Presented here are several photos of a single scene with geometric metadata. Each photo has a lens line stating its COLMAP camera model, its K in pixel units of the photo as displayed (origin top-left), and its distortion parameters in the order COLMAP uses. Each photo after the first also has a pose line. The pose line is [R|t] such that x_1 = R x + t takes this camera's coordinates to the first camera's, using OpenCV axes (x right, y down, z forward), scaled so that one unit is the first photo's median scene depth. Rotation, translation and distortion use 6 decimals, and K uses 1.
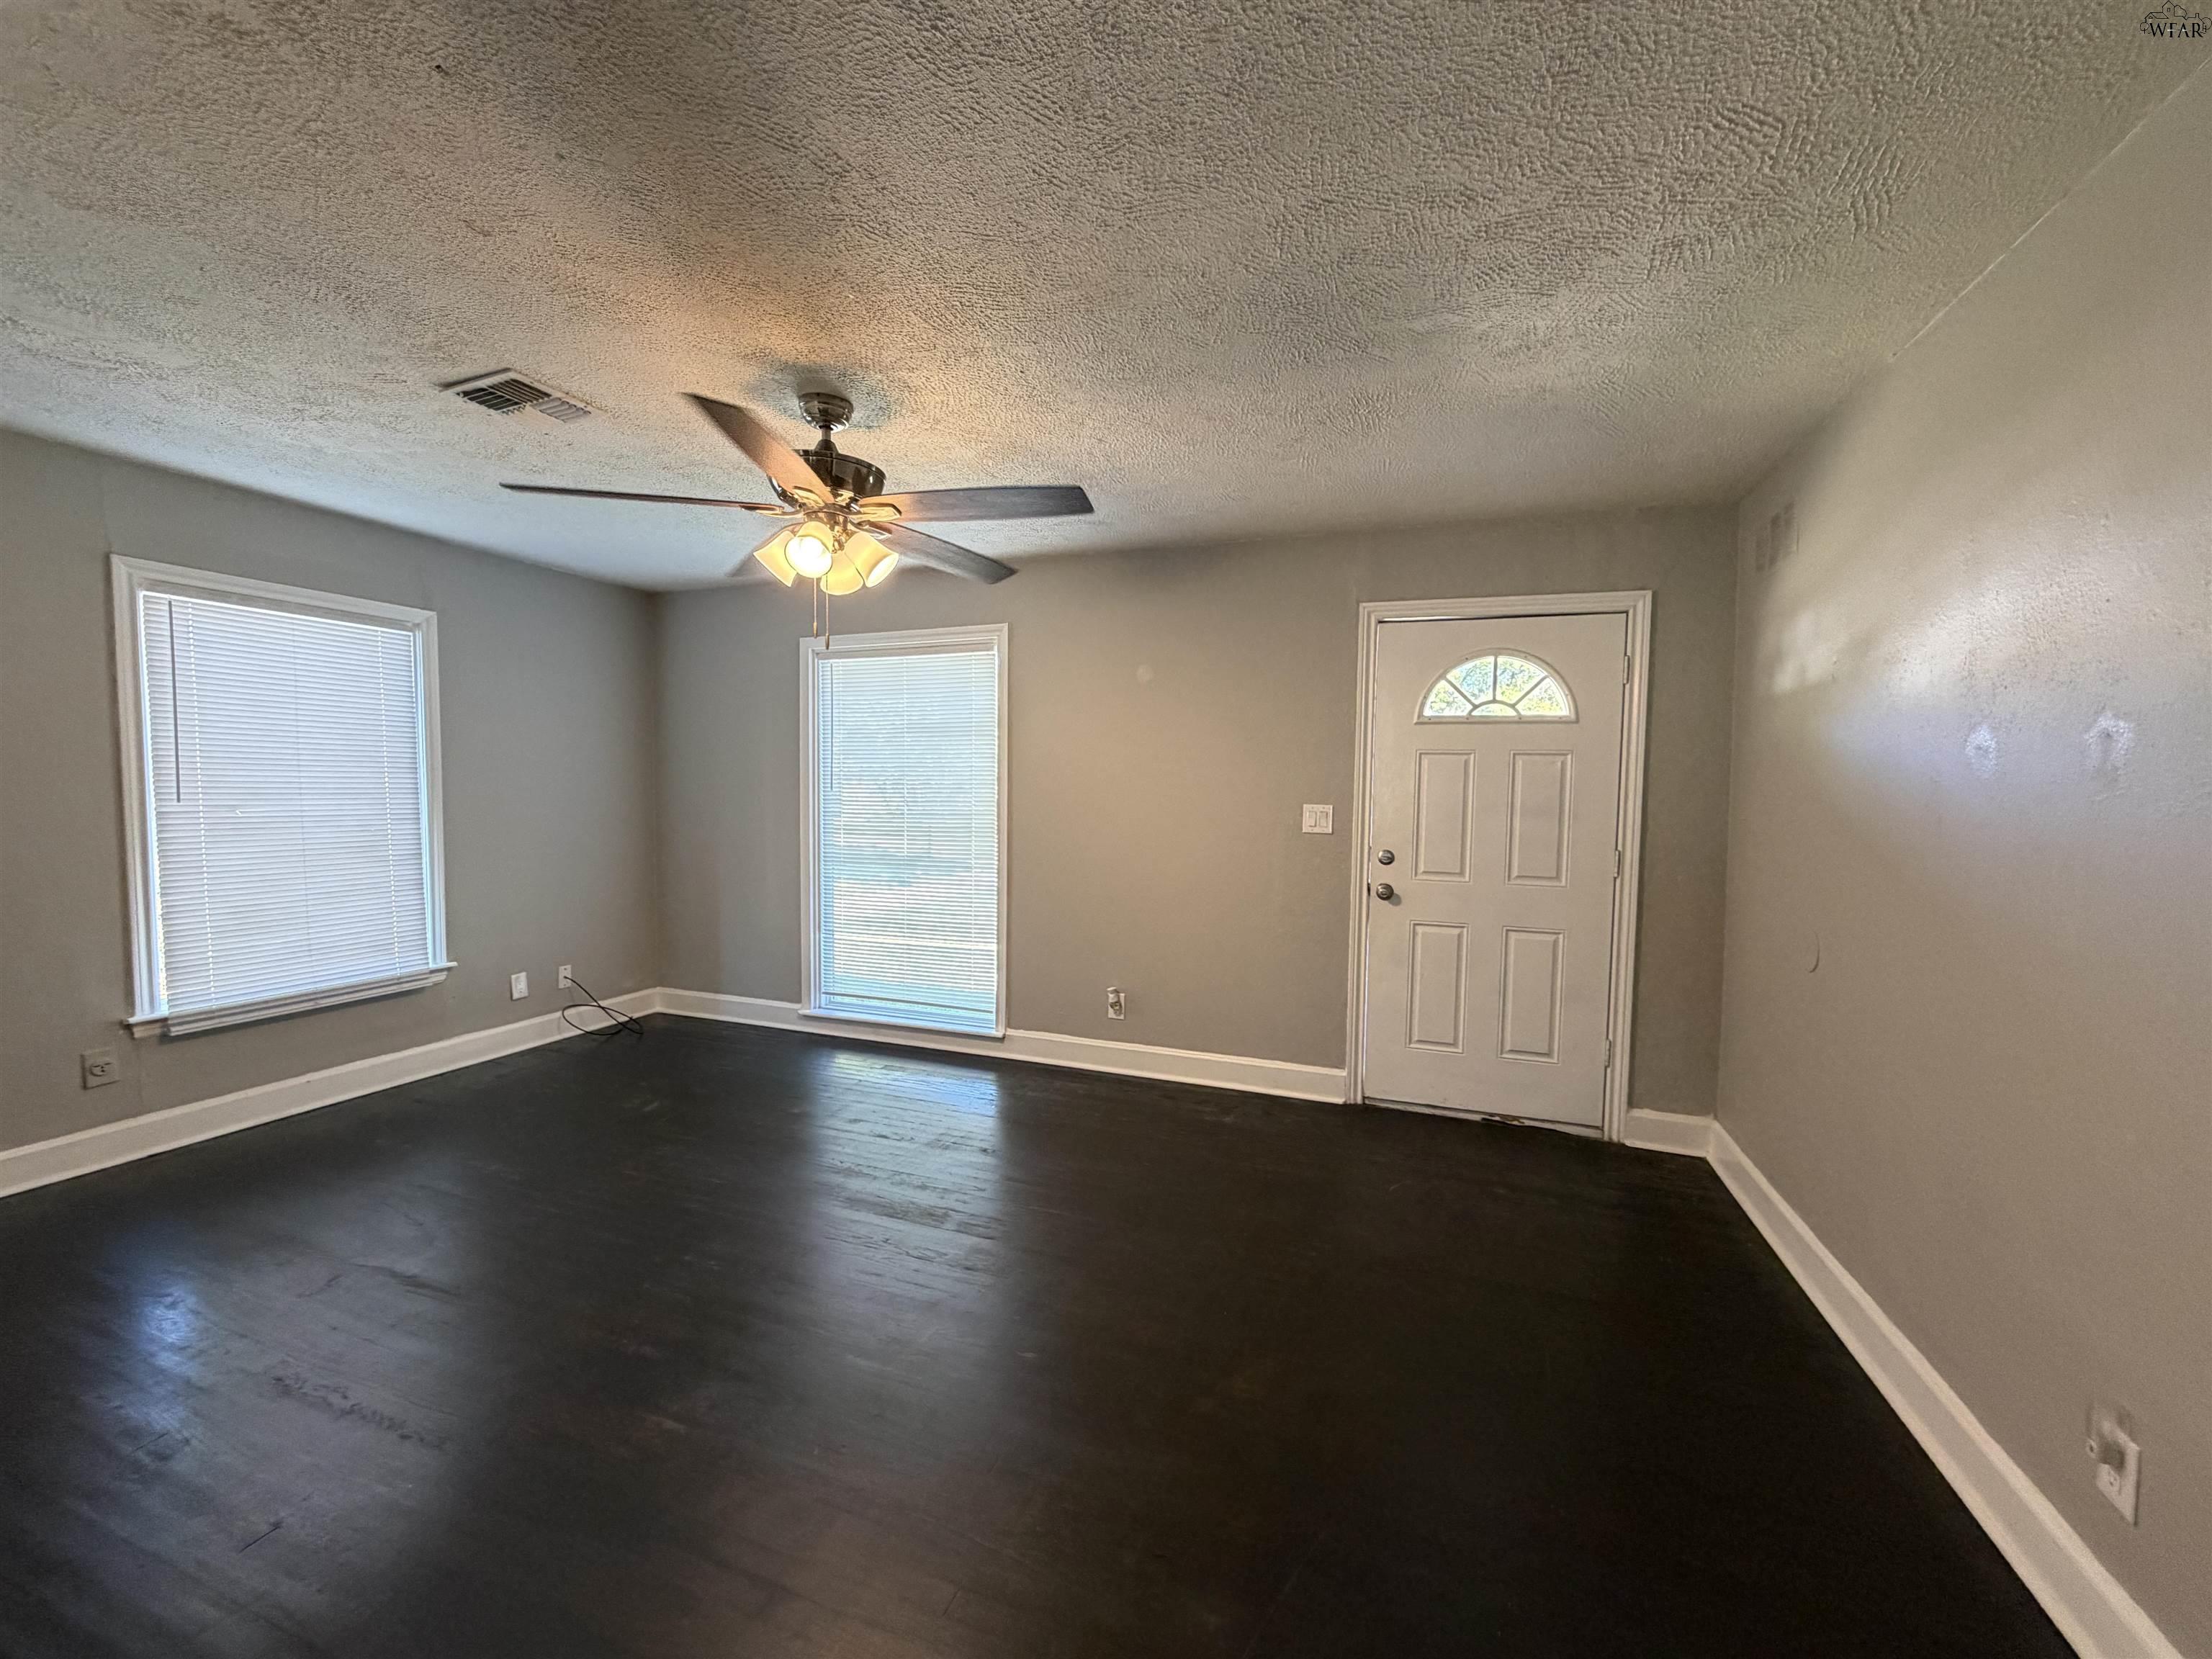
lens RADIAL K [[864.8, 0, 1112.8], [0, 864.8, 831.3], [0, 0, 1]] dist [0.001705, -0.000002]
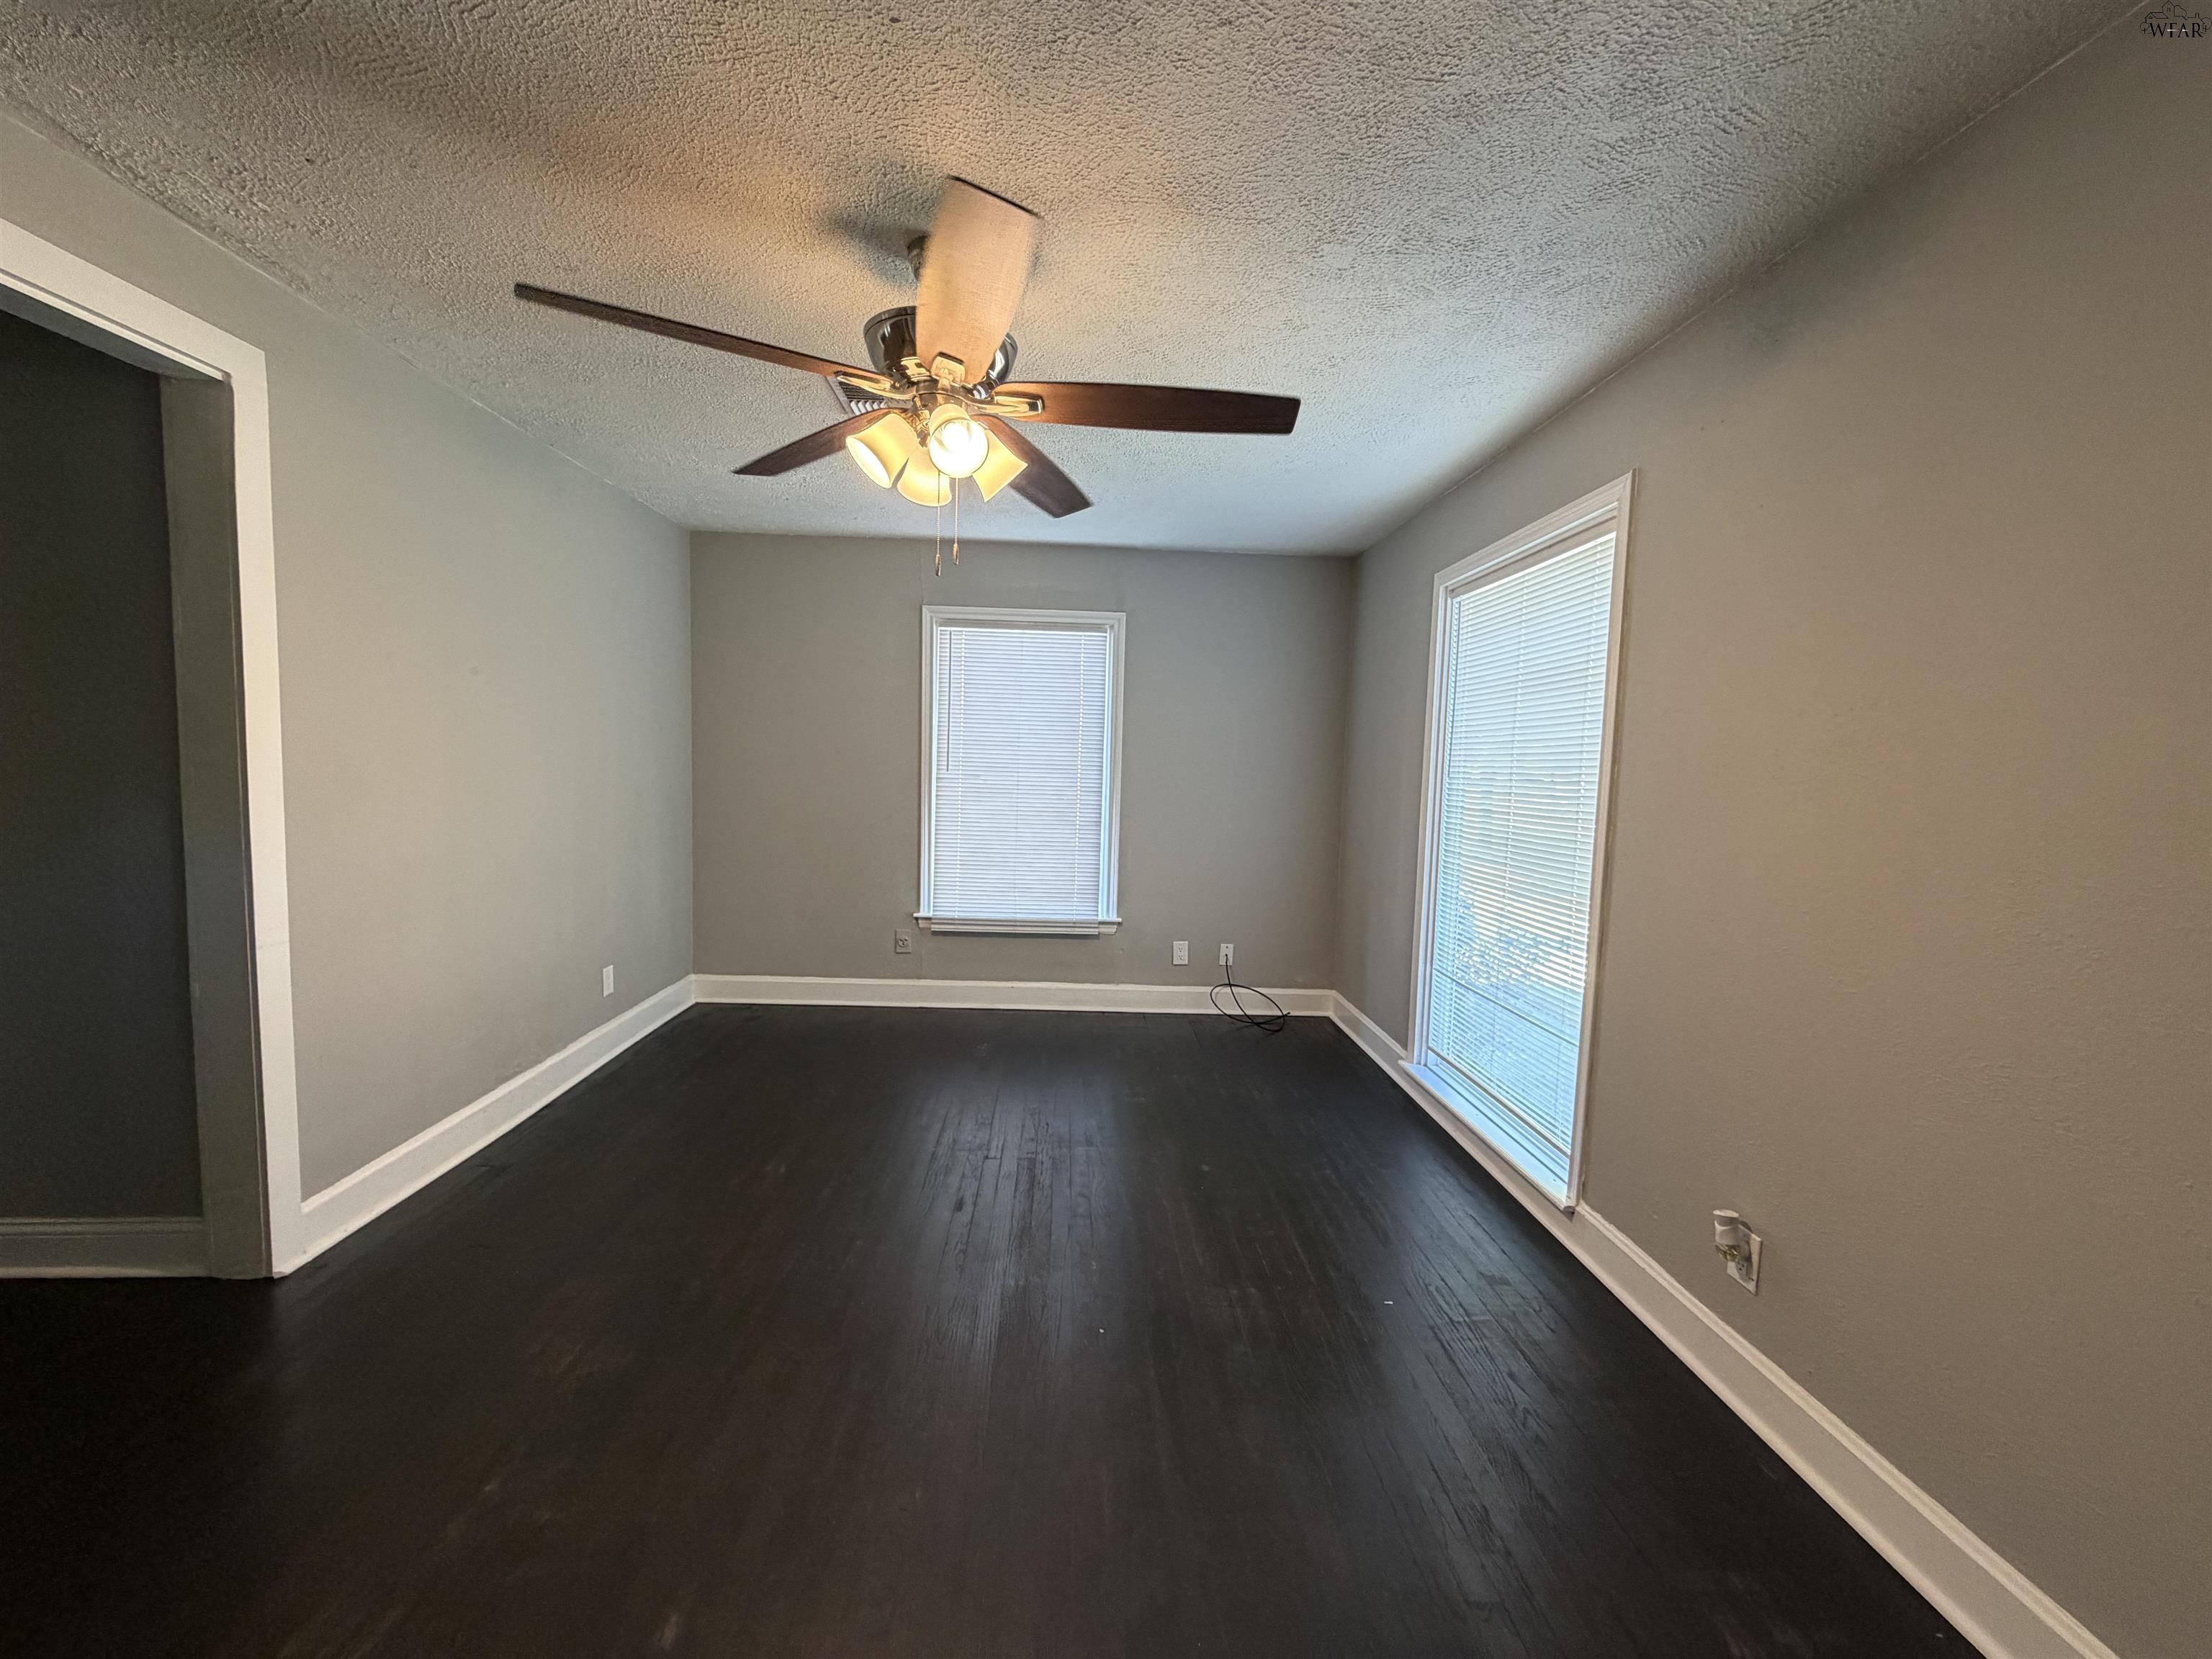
lens RADIAL K [[864.8, 0, 1104.6], [0, 864.8, 831.5], [0, 0, 1]] dist [0.001705, -0.000002]
pose [[0.385487, 0.065190, -0.920408, 0.282076], [-0.073522, 0.996500, 0.039786, -0.007906], [0.919780, 0.052333, 0.388930, 0.542643]]
